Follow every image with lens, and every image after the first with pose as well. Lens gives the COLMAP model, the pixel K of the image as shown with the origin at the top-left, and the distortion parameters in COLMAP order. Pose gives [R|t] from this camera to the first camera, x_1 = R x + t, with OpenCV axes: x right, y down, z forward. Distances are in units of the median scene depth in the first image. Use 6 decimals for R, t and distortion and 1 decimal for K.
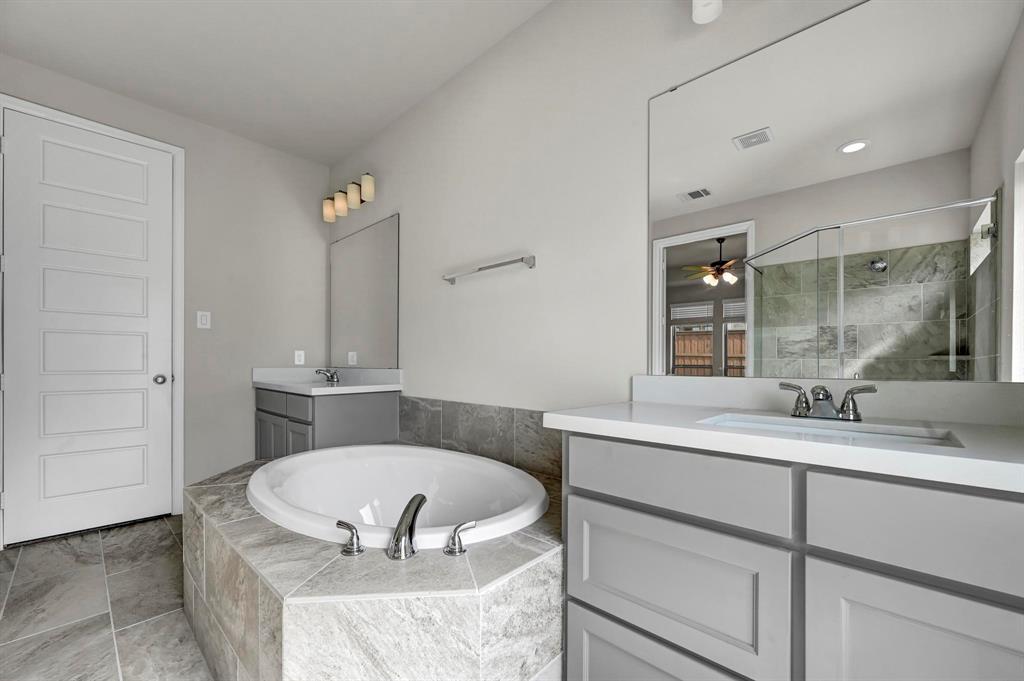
lens RADIAL K [[410.4, 0, 513.9], [0, 410.4, 364.8], [0, 0, 1]] dist [0.000162, 0.000032]
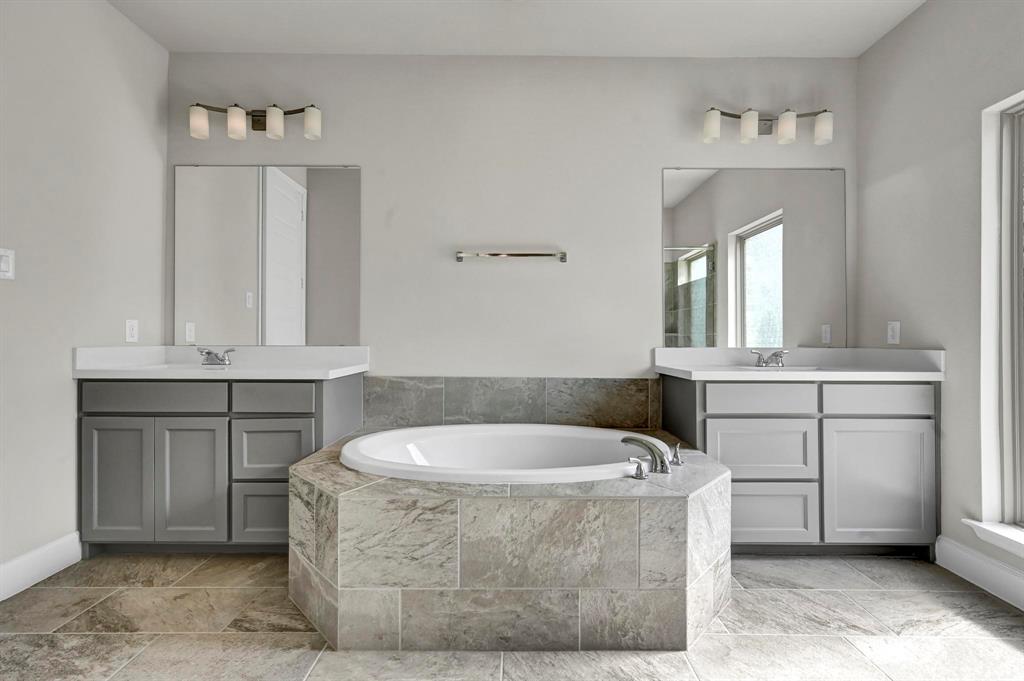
lens RADIAL K [[457.2, 0, 517.3], [0, 457.2, 335.5], [0, 0, 1]] dist [-0.001420, -0.000339]
pose [[0.733243, 0.006654, 0.679934, -0.922846], [0.000871, 0.999942, -0.010725, -0.002528], [-0.679966, 0.008456, 0.733195, 0.083137]]
